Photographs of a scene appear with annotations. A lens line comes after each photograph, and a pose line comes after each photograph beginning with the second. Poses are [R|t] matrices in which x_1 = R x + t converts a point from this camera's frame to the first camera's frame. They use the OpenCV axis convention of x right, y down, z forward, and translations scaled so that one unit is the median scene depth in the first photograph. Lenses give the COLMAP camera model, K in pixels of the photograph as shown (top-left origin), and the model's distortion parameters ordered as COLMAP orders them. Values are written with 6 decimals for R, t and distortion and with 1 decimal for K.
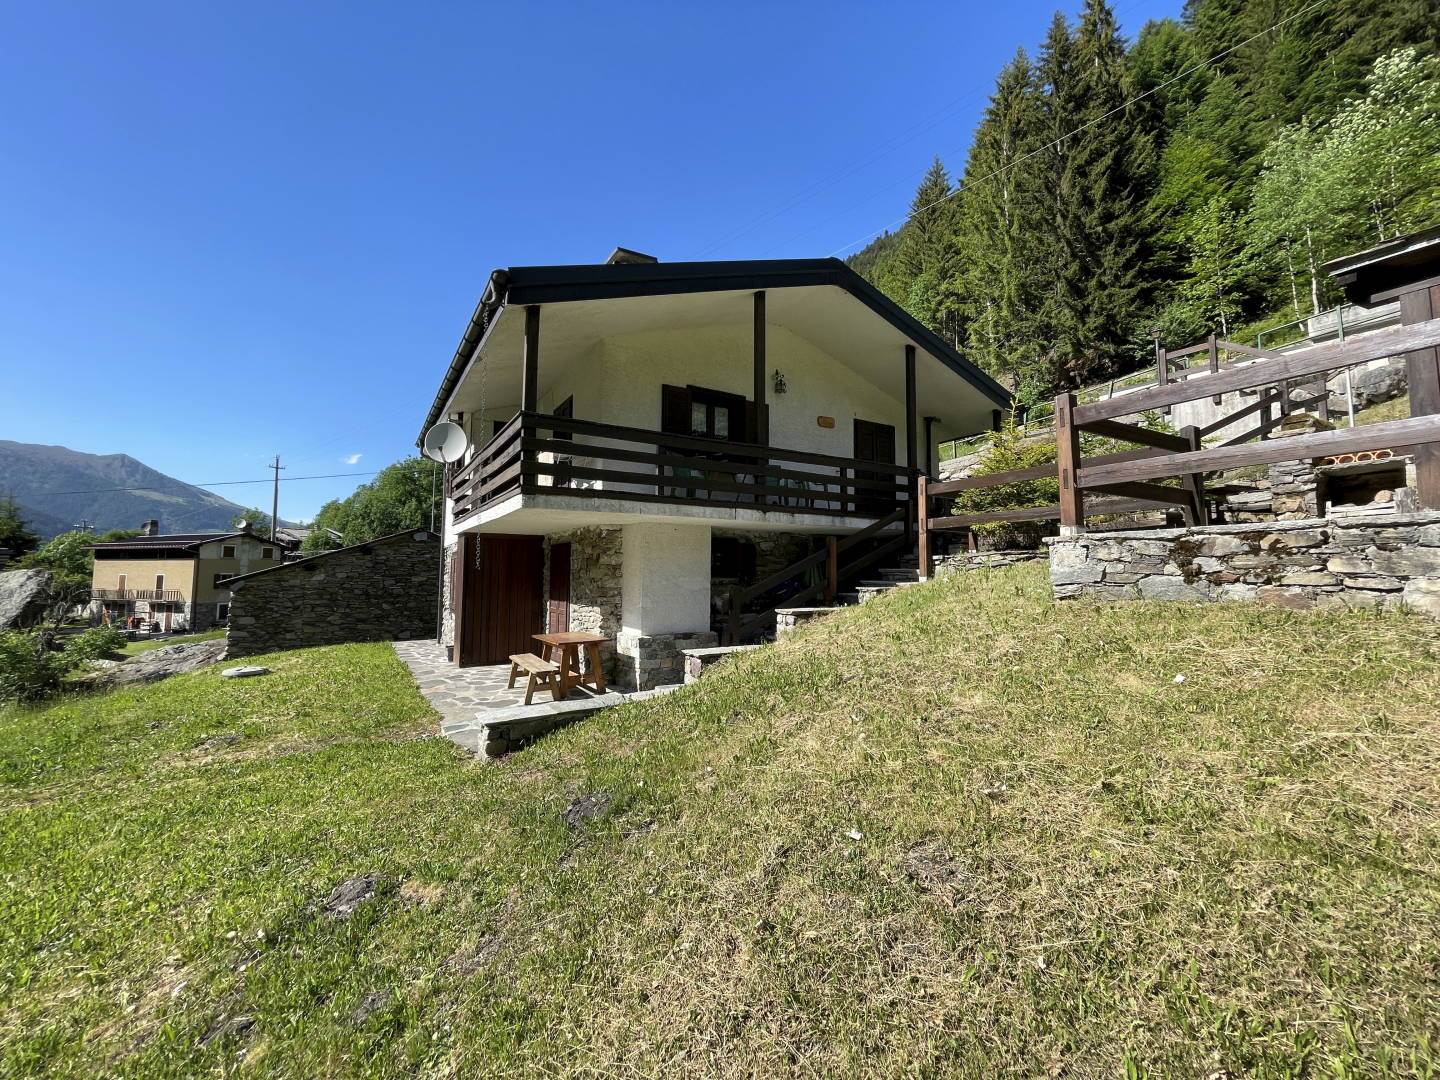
lens RADIAL K [[585.6, 0, 718.3], [0, 585.6, 531.0], [0, 0, 1]] dist [-0.001652, -0.000229]
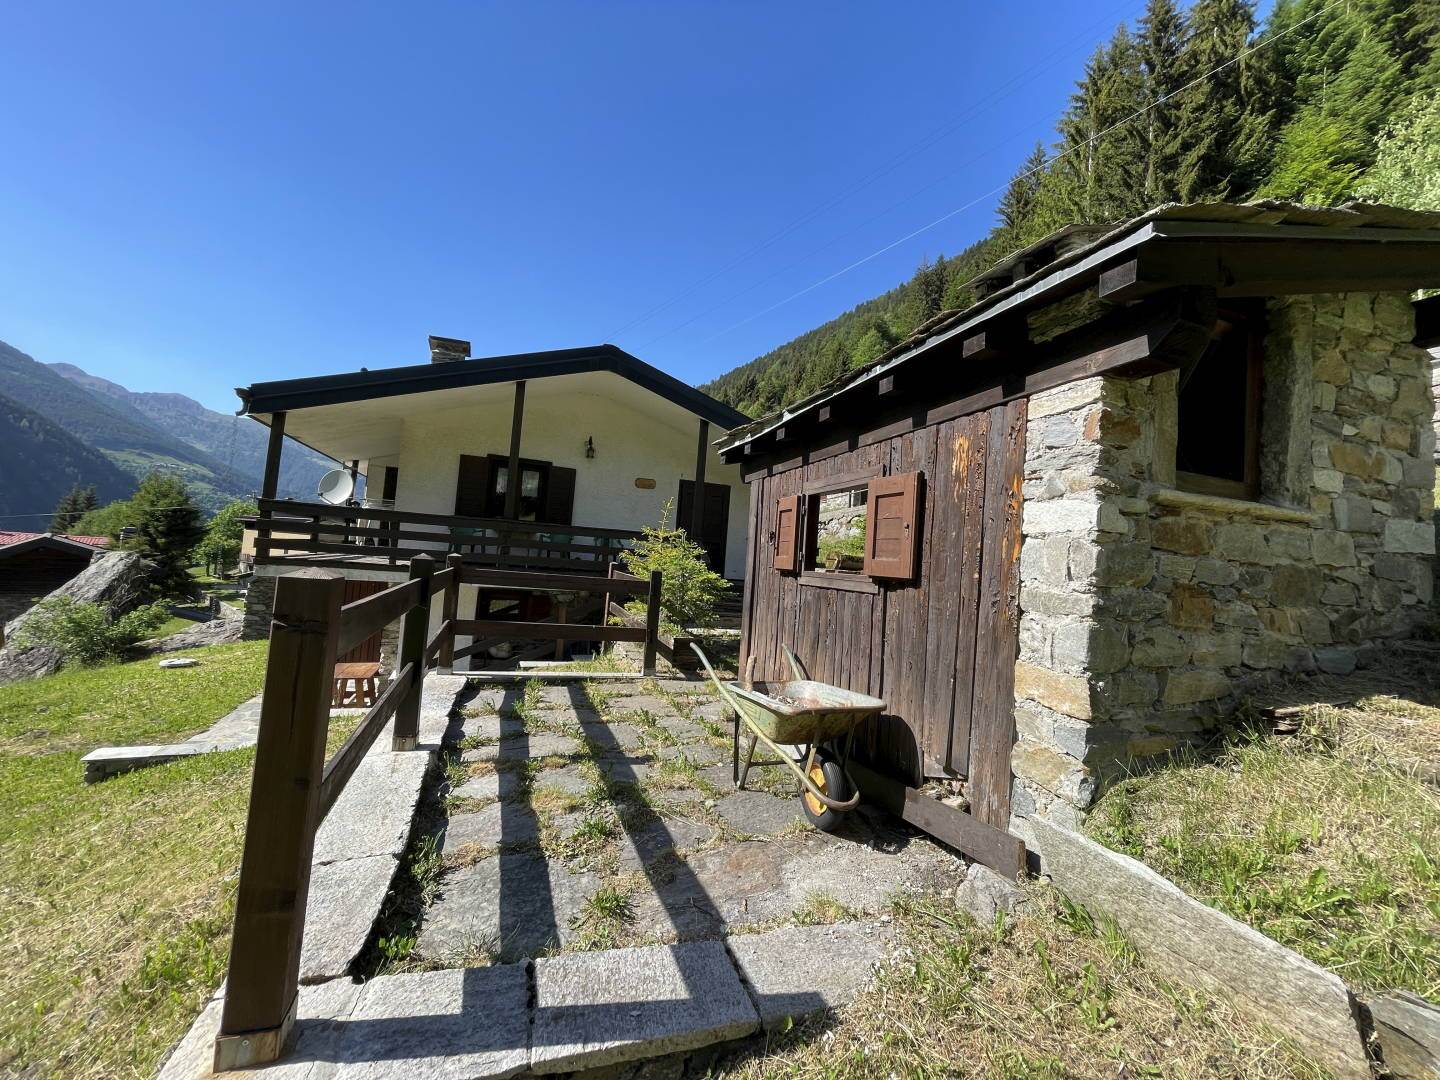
lens RADIAL K [[585.6, 0, 718.6], [0, 585.6, 533.1], [0, 0, 1]] dist [-0.001652, -0.000229]
pose [[0.981238, 0.061111, -0.182860, 0.133384], [-0.057406, 0.998025, 0.025490, -0.033675], [0.184056, -0.014515, 0.982809, -0.008393]]
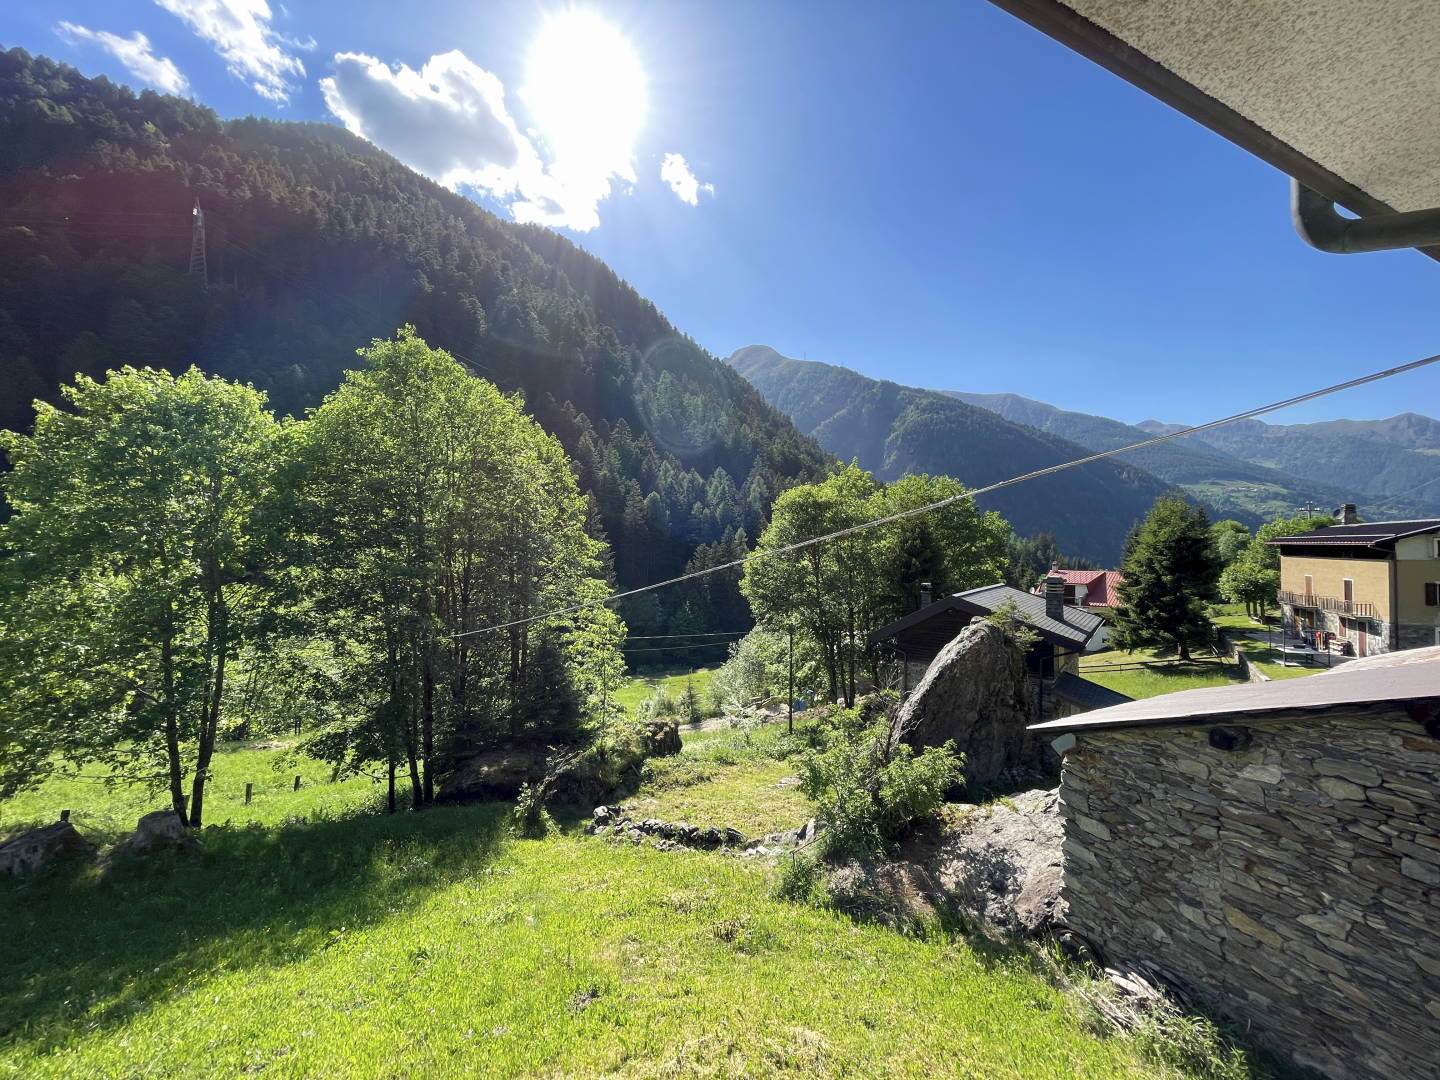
lens RADIAL K [[585.6, 0, 721.5], [0, 585.6, 532.4], [0, 0, 1]] dist [-0.001652, -0.000229]
pose [[-0.101752, -0.024282, -0.994513, -0.131167], [0.079612, 0.996297, -0.032471, -0.027435], [0.991619, -0.082479, -0.099442, 0.300633]]
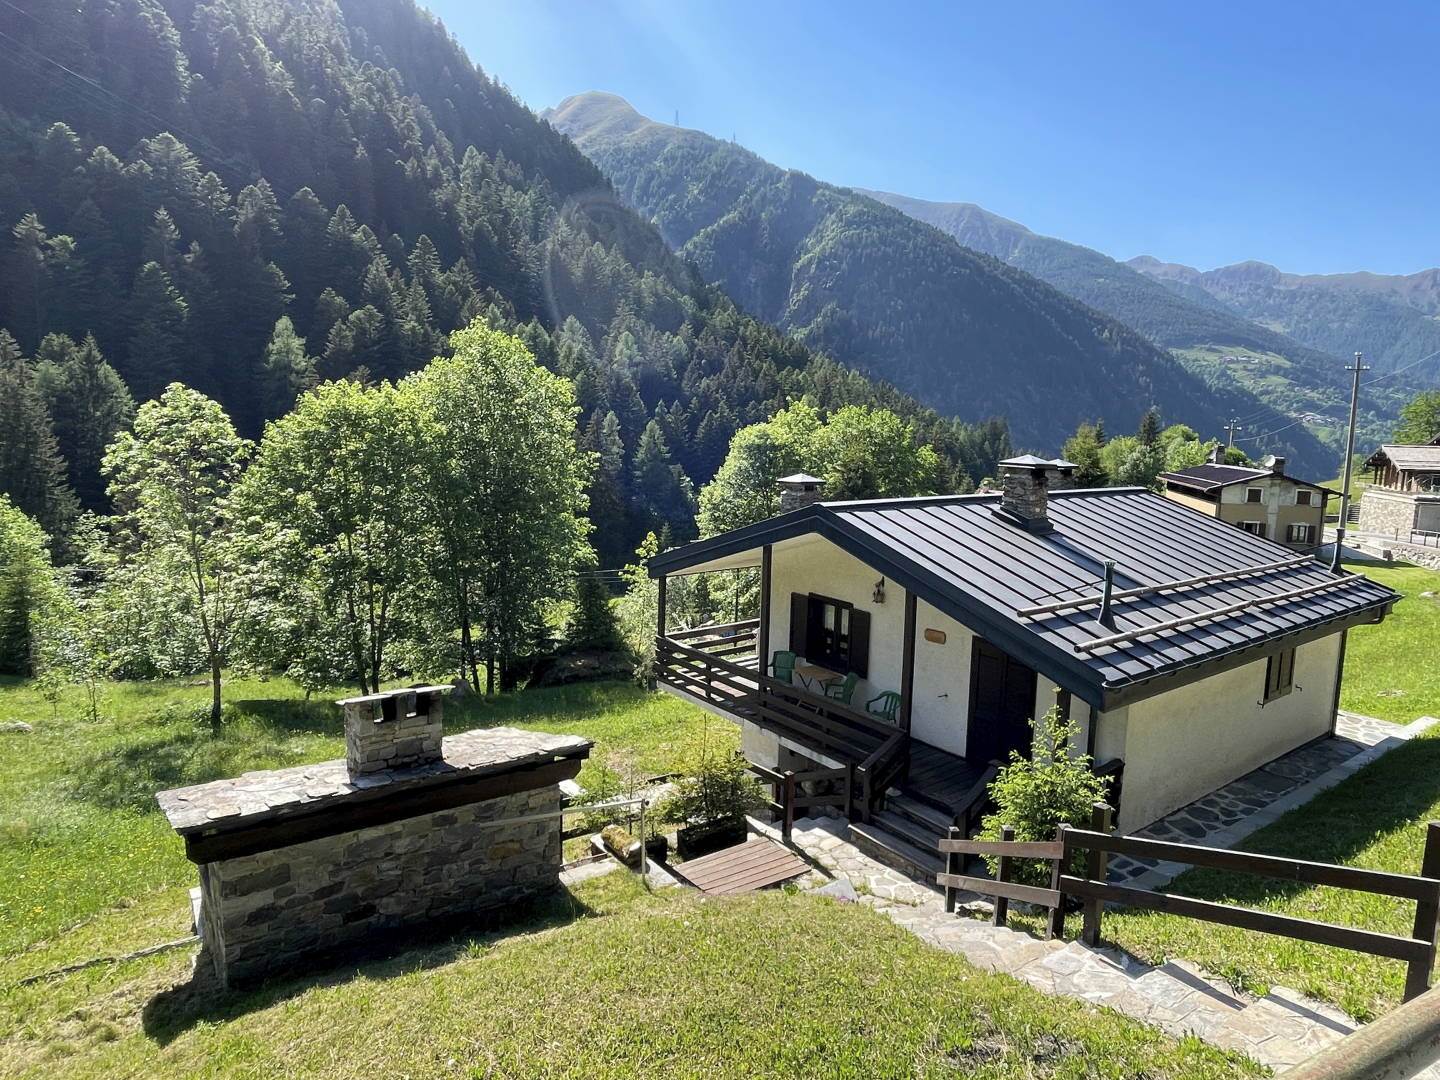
lens RADIAL K [[886.6, 0, 719.2], [0, 886.6, 528.1], [0, 0, 1]] dist [-0.003442, -0.008016]
pose [[0.097517, 0.123792, -0.987505, 0.363914], [0.054439, 0.990085, 0.129492, -0.135441], [0.993744, -0.066386, 0.089811, 0.148304]]
